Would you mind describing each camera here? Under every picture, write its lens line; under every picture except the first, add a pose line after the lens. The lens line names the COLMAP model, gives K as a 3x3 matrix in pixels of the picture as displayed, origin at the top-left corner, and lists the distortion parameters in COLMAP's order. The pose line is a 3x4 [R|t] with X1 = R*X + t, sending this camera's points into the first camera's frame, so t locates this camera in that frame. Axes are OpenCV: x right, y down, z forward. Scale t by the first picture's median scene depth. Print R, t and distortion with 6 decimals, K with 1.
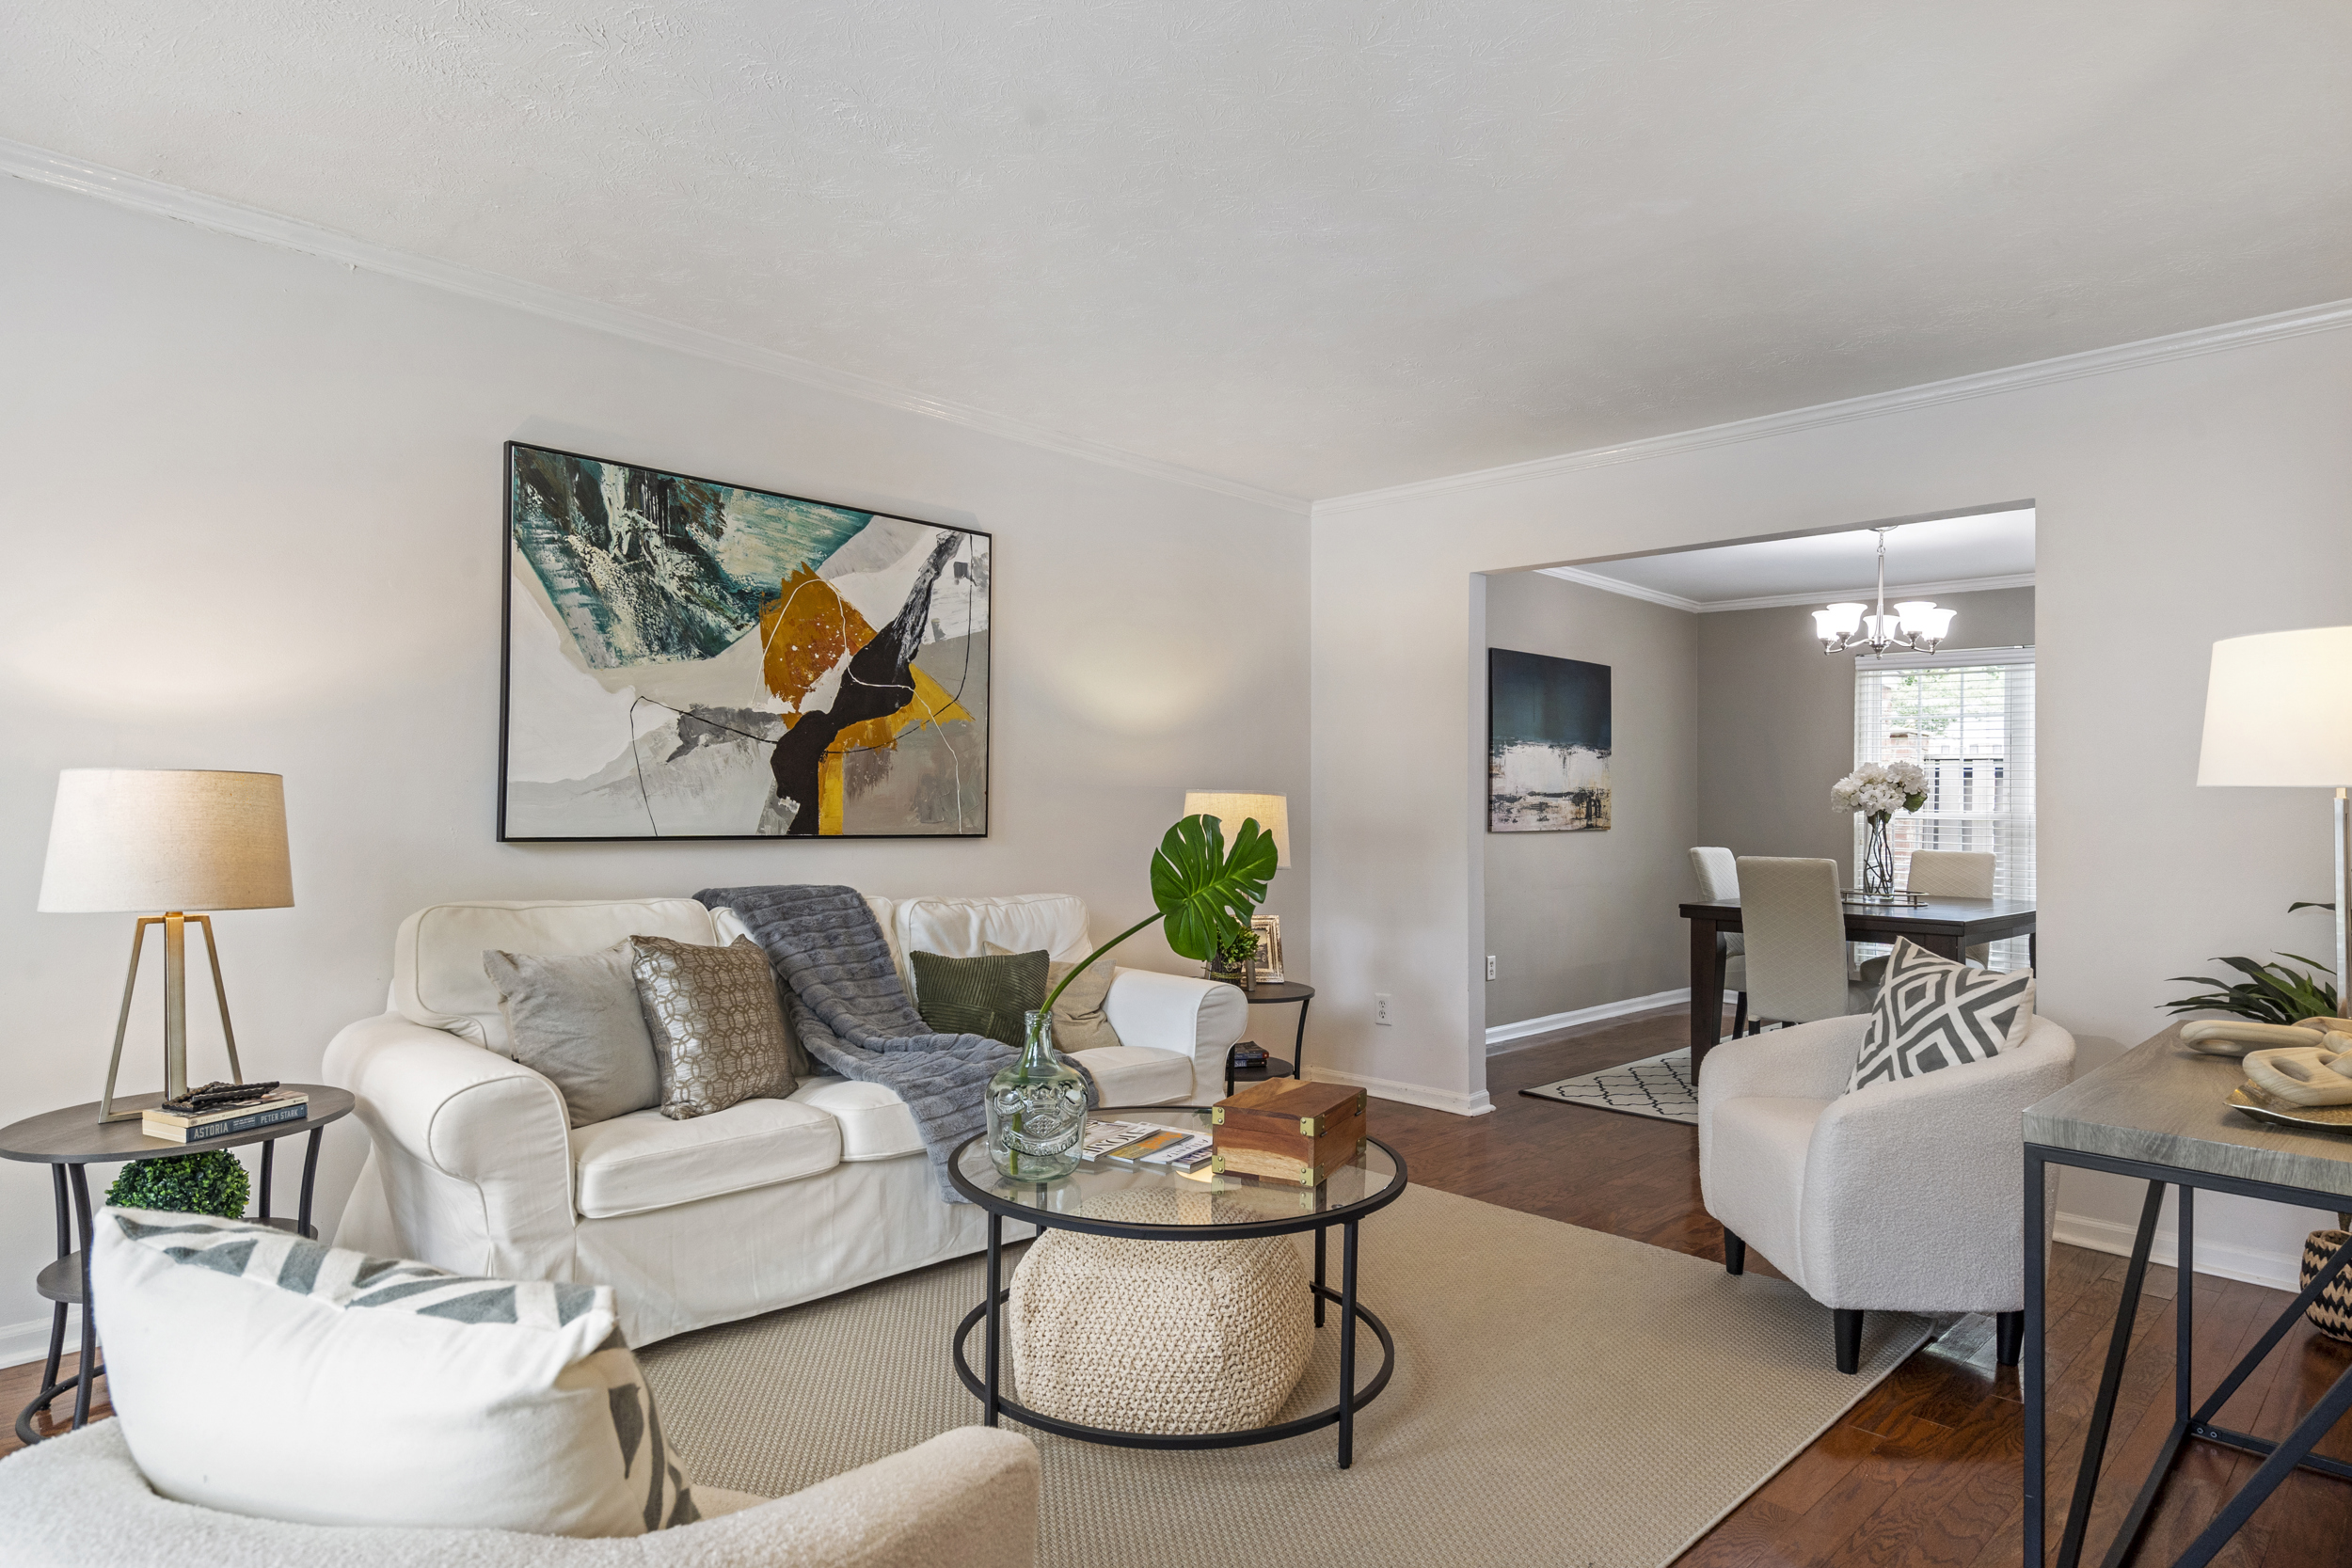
lens RADIAL K [[1270.1, 0, 1153.4], [0, 1270.1, 784.2], [0, 0, 1]] dist [0.002546, 0.000404]
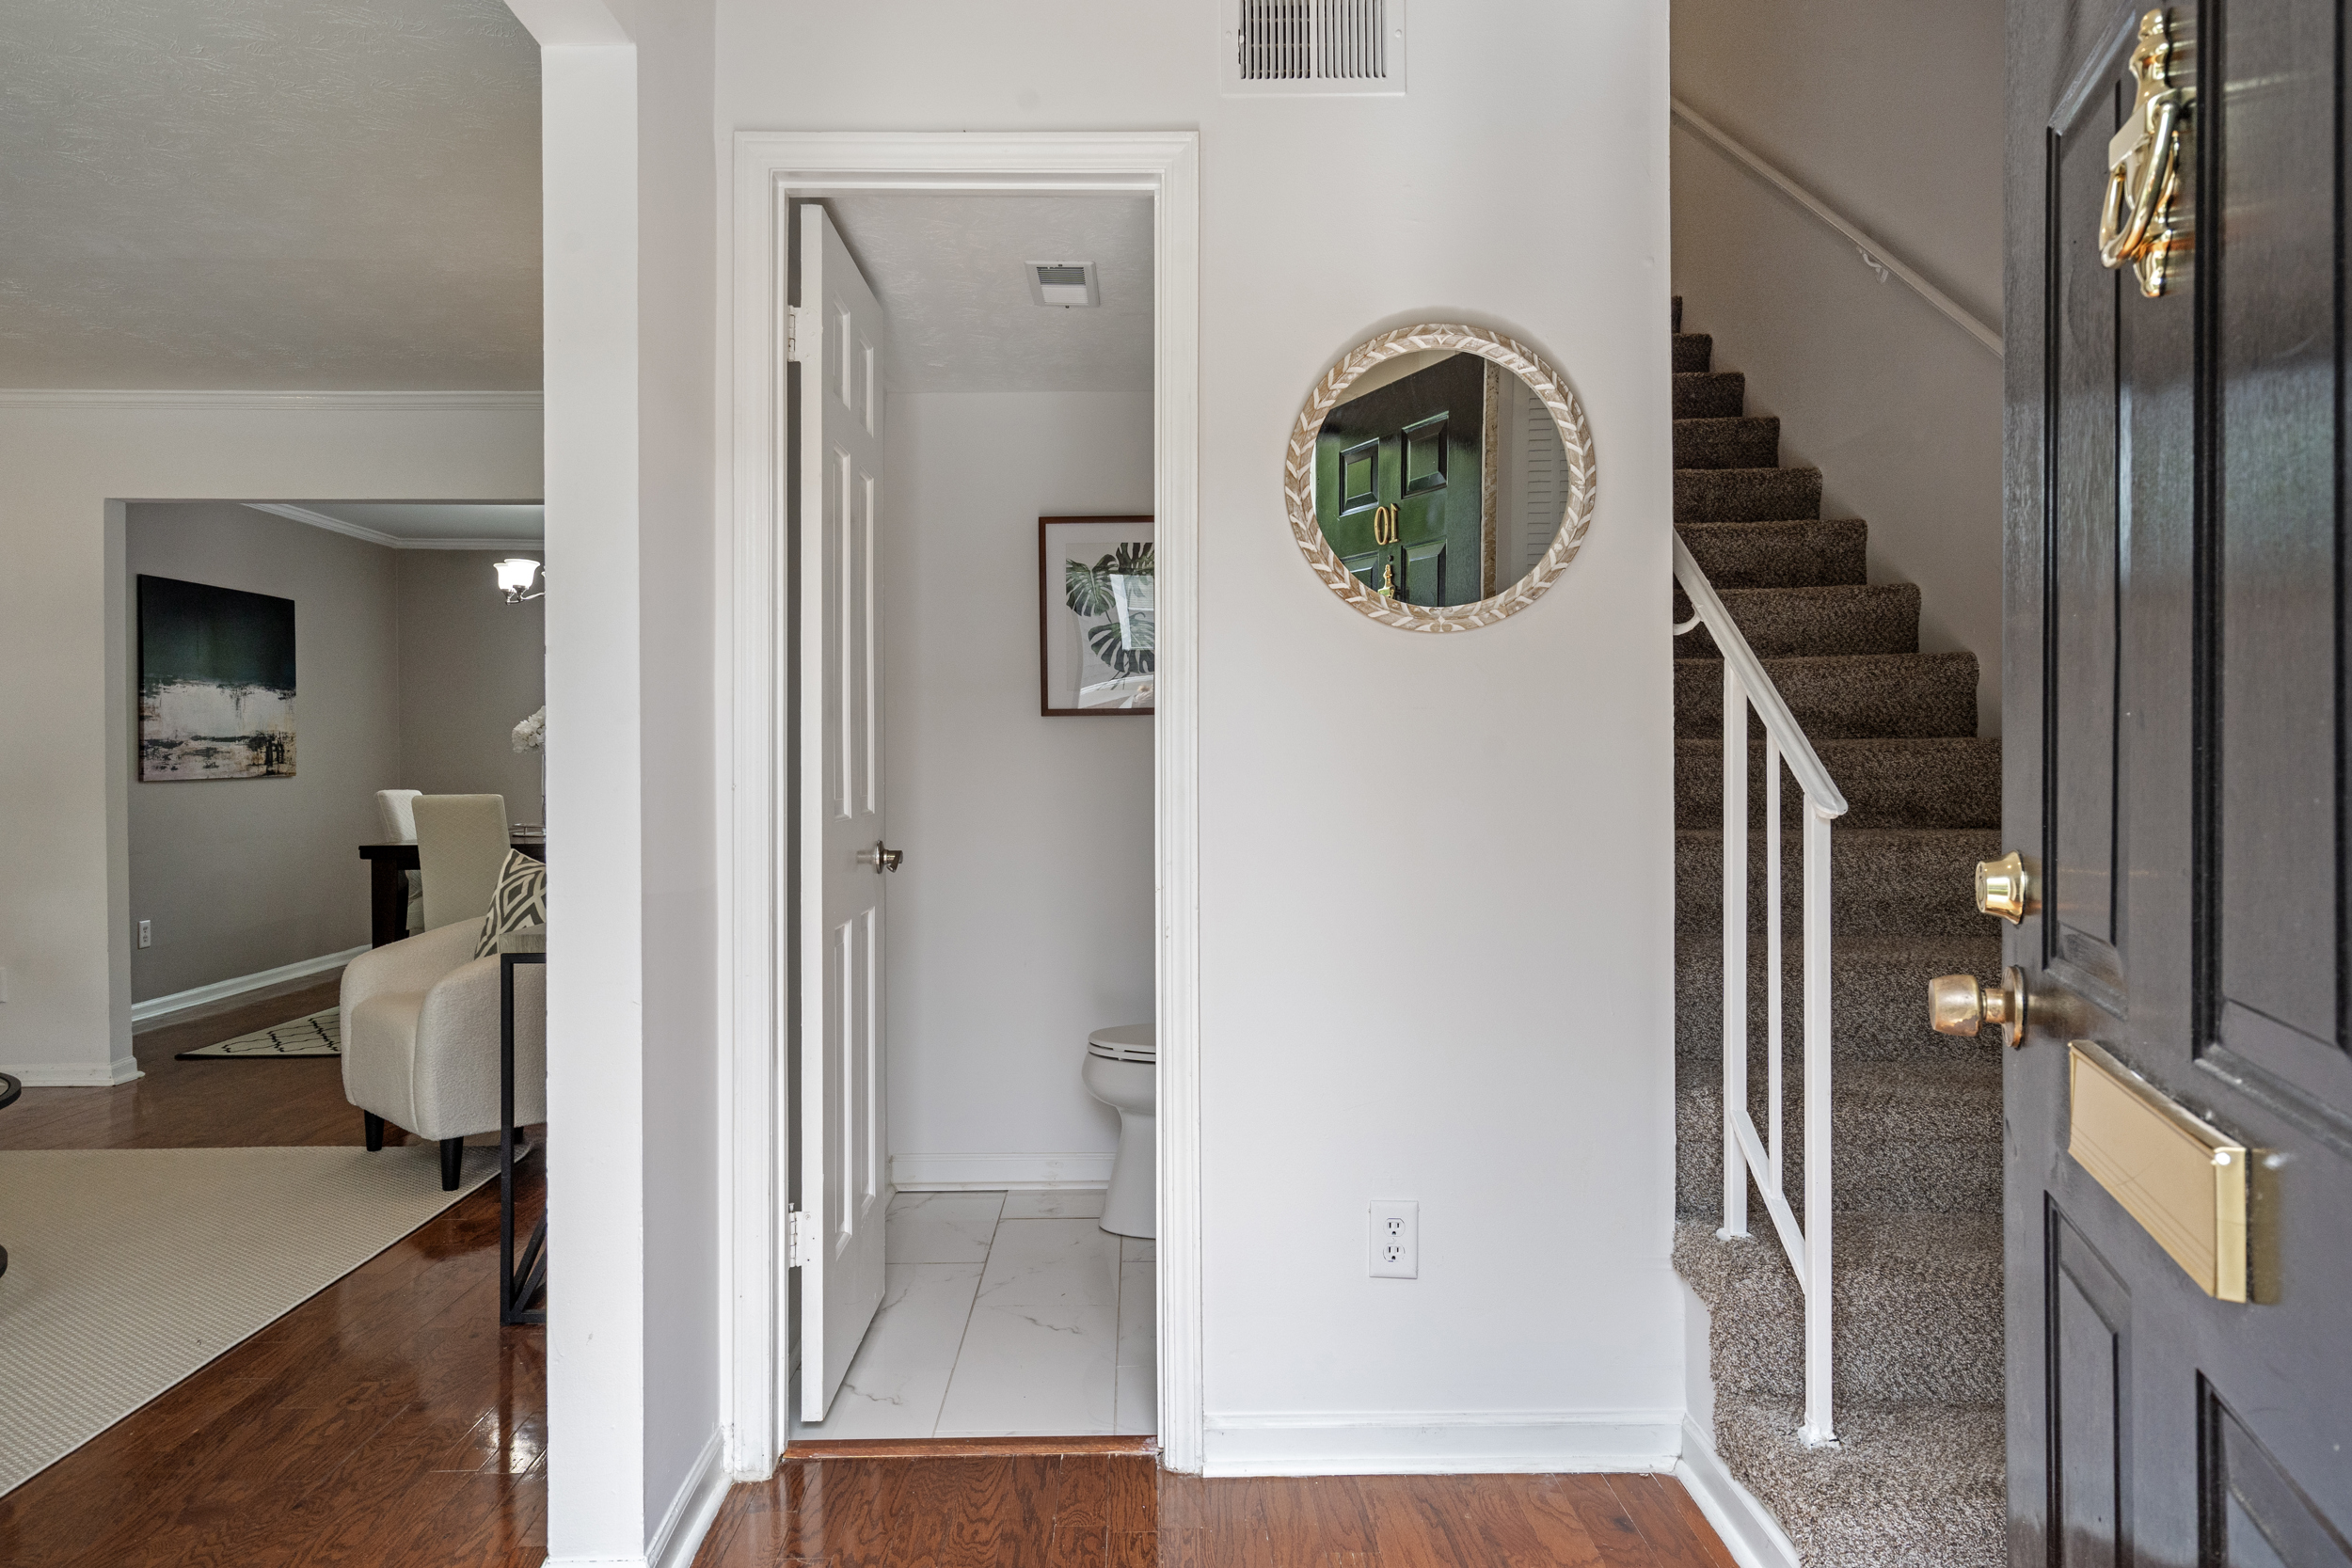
lens RADIAL K [[1527.0, 0, 1172.8], [0, 1527.0, 741.1], [0, 0, 1]] dist [-0.000911, 0.000157]
pose [[0.669488, -0.010692, 0.742746, -0.072666], [0.003925, 0.999933, 0.010857, 0.000928], [-0.742813, -0.004354, 0.669485, -0.405136]]
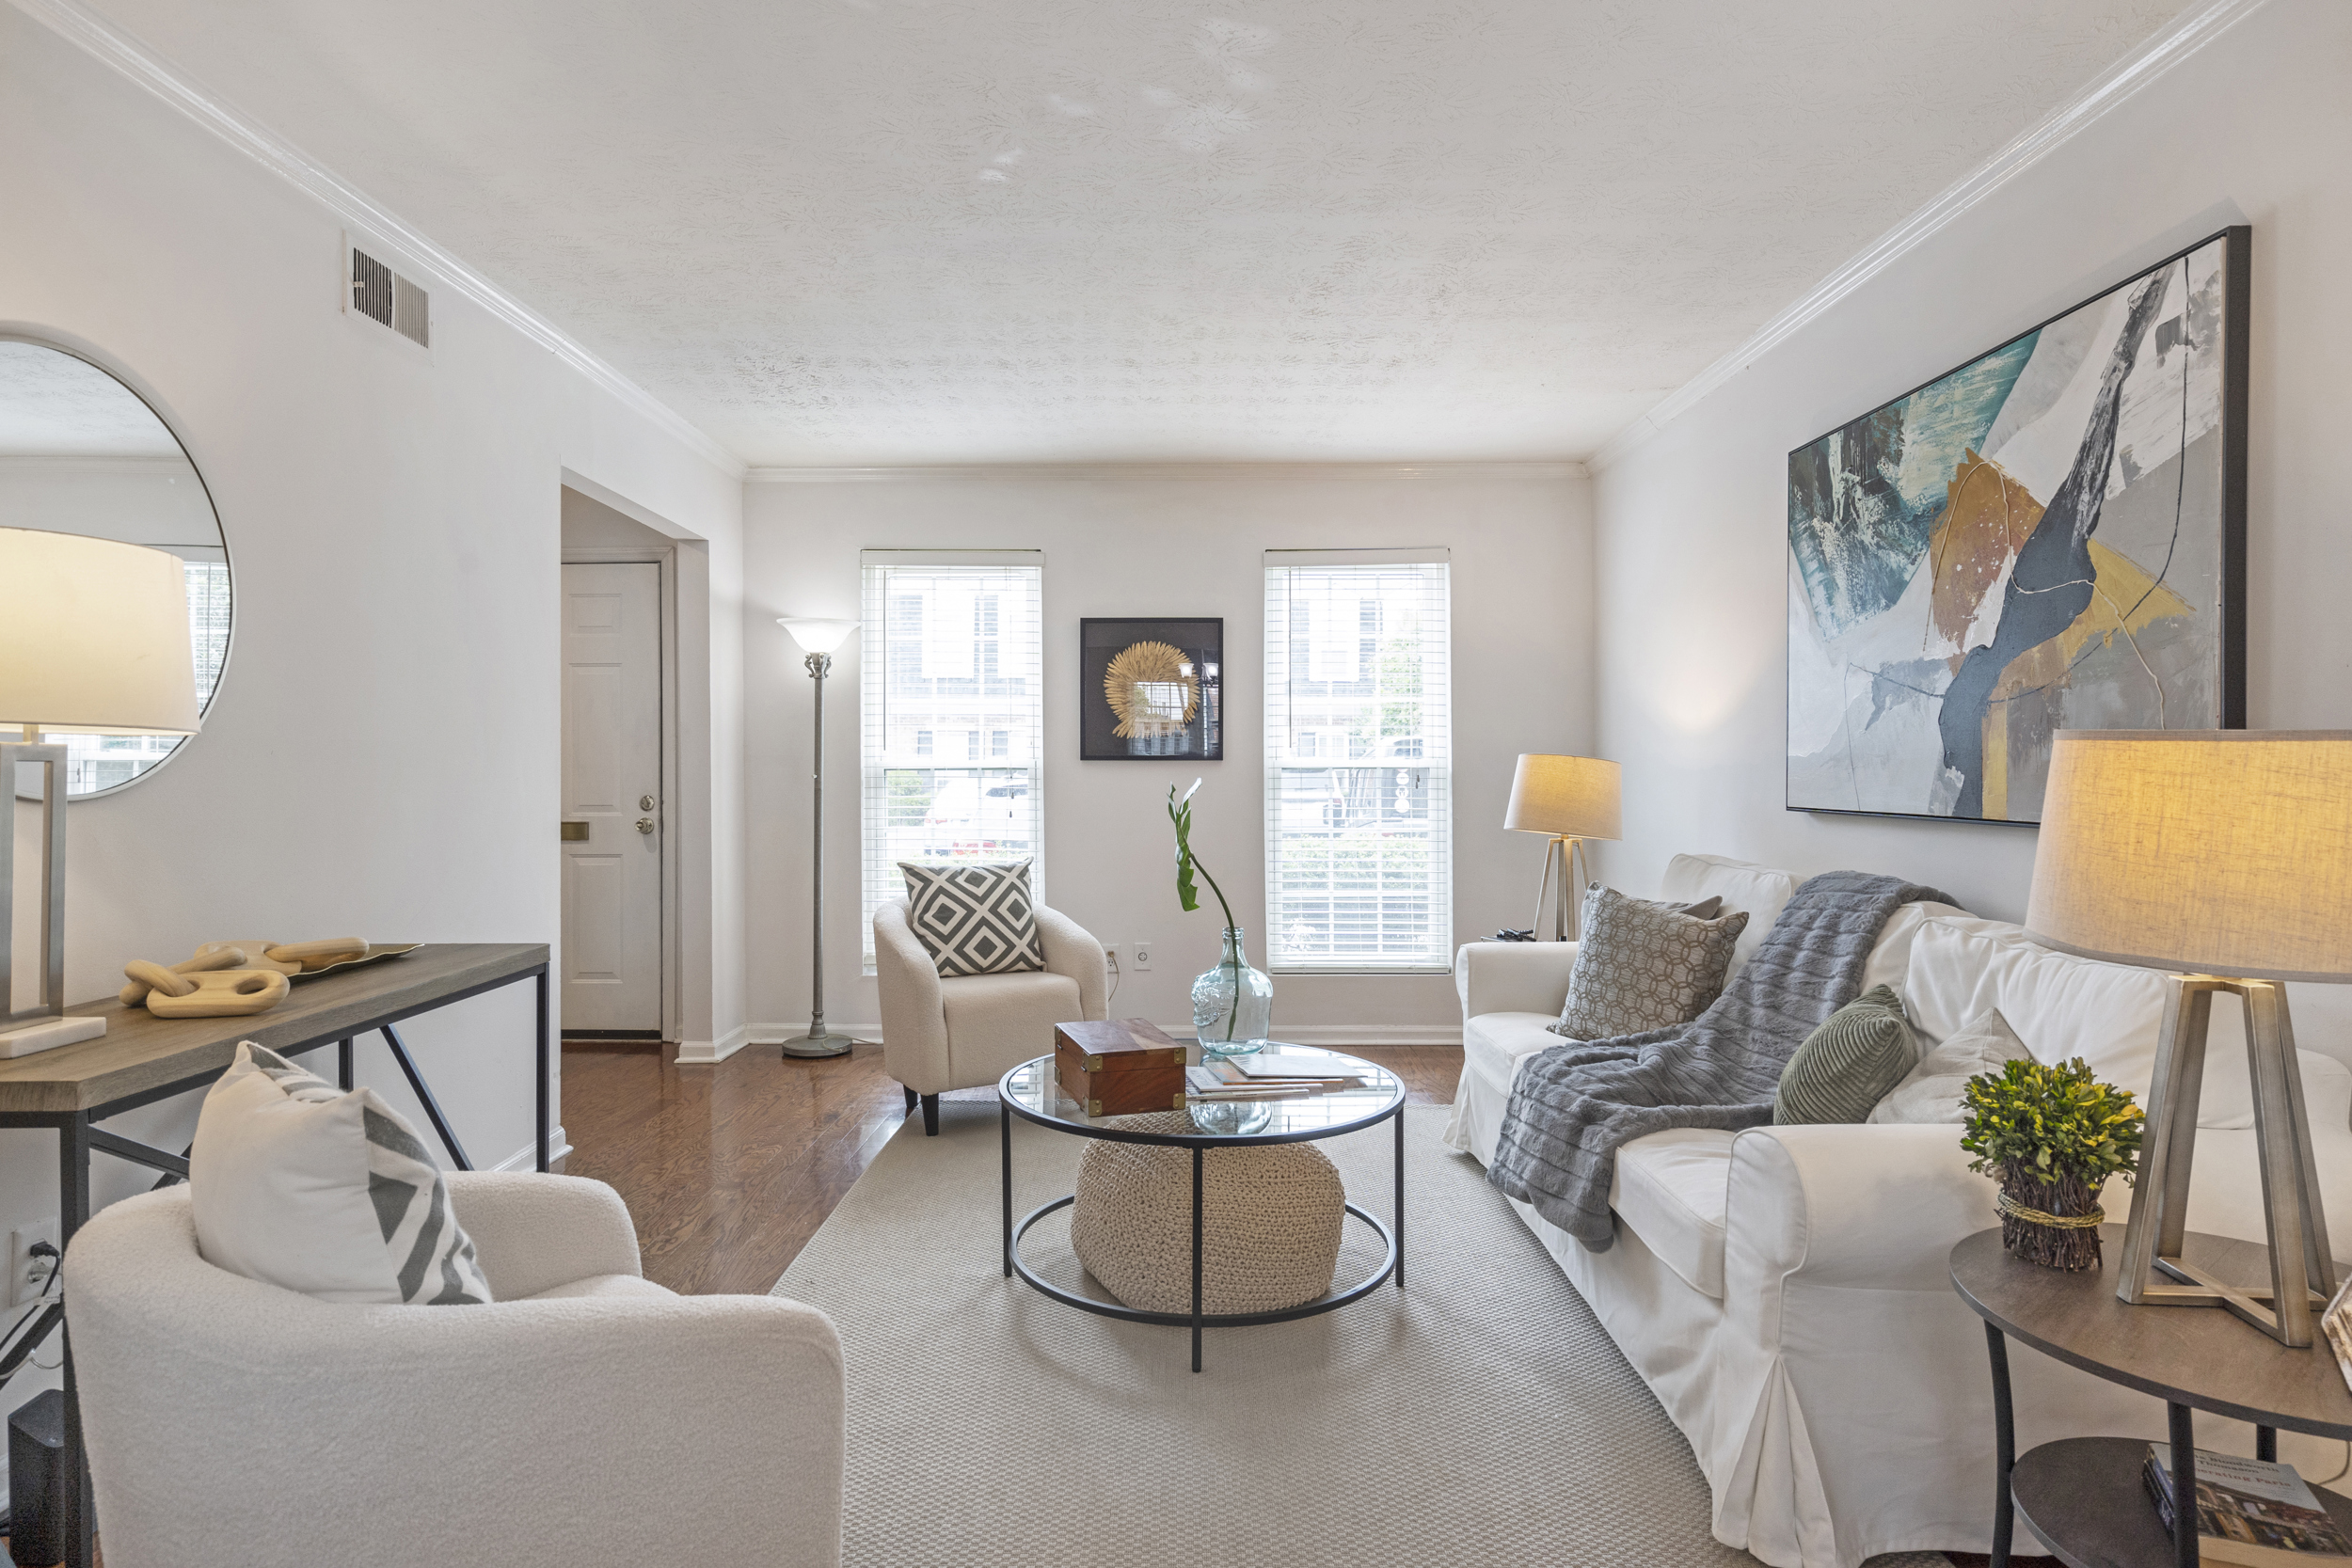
lens RADIAL K [[1270.1, 0, 1153.4], [0, 1270.1, 784.2], [0, 0, 1]] dist [0.002546, 0.000404]
pose [[-0.703520, -0.004728, -0.710660, 0.539984], [0.001647, 0.999964, -0.008284, 0.024221], [0.710674, -0.006998, -0.703487, 1.096925]]
